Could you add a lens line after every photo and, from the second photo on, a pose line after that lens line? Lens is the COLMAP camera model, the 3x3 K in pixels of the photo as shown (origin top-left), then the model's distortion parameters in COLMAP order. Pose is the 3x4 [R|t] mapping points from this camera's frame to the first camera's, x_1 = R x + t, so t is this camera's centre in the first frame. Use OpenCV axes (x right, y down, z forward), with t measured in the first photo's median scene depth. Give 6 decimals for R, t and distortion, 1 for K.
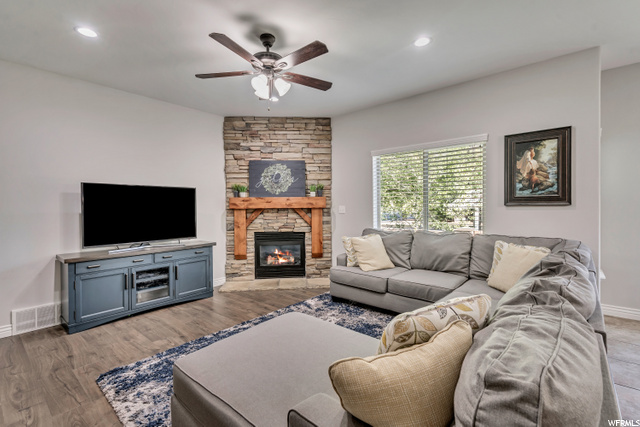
lens RADIAL K [[281.2, 0, 316.9], [0, 281.2, 210.1], [0, 0, 1]] dist [0.024543, 0.000186]
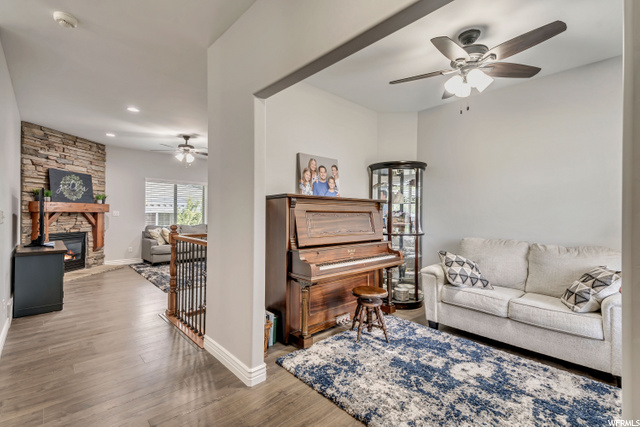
lens RADIAL K [[281.3, 0, 322.9], [0, 281.3, 211.4], [0, 0, 1]] dist [0.002542, -0.000061]
pose [[0.095918, 0.014690, 0.995281, -1.220417], [0.002206, 0.999886, -0.014970, 0.010596], [-0.995387, 0.003631, 0.095875, -0.164833]]
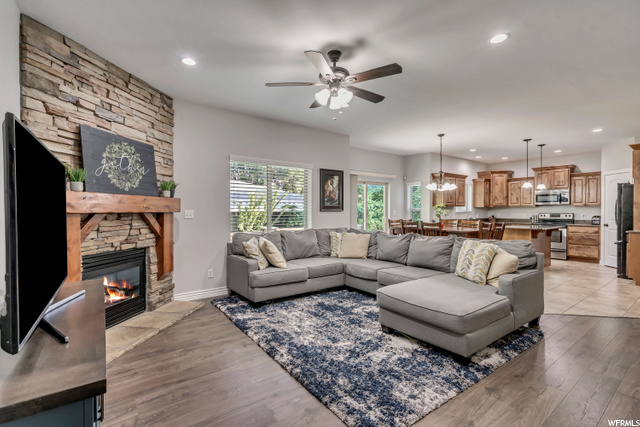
lens RADIAL K [[291.2, 0, 318.8], [0, 291.2, 211.3], [0, 0, 1]] dist [-0.001607, 0.000331]
pose [[0.234330, 0.004788, 0.972145, -0.670388], [0.008049, 0.999944, -0.006865, -0.001556], [-0.972124, 0.009433, 0.234279, 0.423721]]
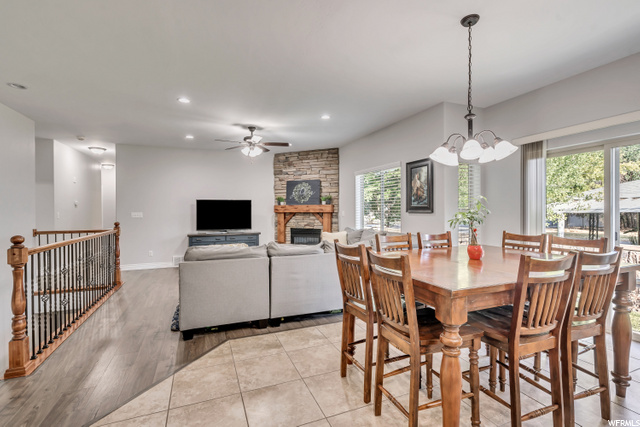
lens RADIAL K [[291.2, 0, 318.8], [0, 291.2, 211.3], [0, 0, 1]] dist [-0.001607, 0.000331]
pose [[0.888792, 0.007934, -0.458242, 0.641744], [-0.009837, 0.999950, -0.001766, -0.010124], [0.458205, 0.006078, 0.888826, -0.329818]]
